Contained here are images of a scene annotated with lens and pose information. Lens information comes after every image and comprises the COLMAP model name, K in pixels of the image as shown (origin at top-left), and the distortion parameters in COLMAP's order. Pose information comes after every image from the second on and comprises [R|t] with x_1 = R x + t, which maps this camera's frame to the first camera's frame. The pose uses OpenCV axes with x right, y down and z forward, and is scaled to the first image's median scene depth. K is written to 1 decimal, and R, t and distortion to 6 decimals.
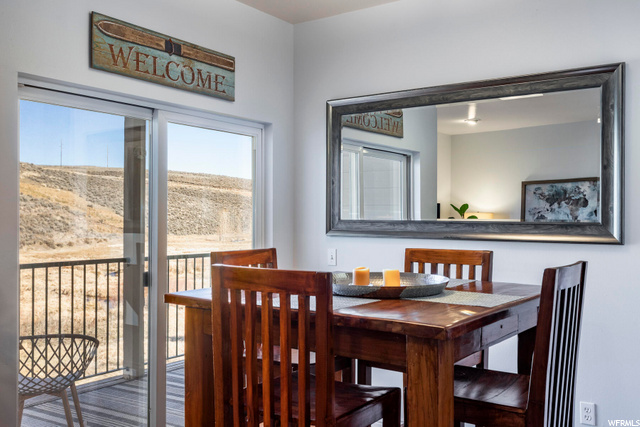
lens RADIAL K [[644.6, 0, 302.9], [0, 644.6, 210.0], [0, 0, 1]] dist [0.038517, 0.000000]
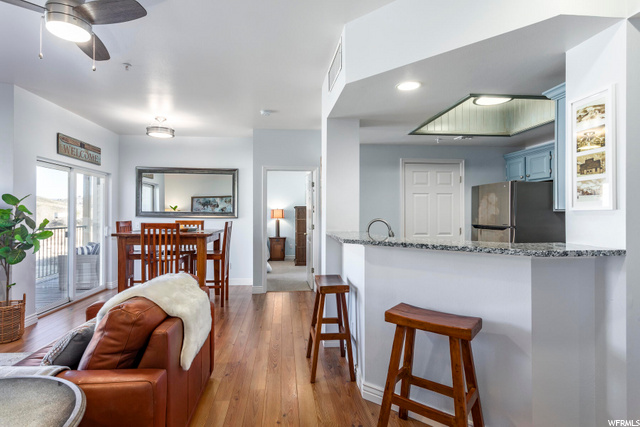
lens RADIAL K [[357.9, 0, 317.7], [0, 357.9, 211.2], [0, 0, 1]] dist [-0.001696, 0.002335]
pose [[0.754996, 0.003632, 0.655719, -0.421124], [-0.008274, 0.999958, 0.003988, 0.001463], [-0.655677, -0.008437, 0.754995, -0.703787]]
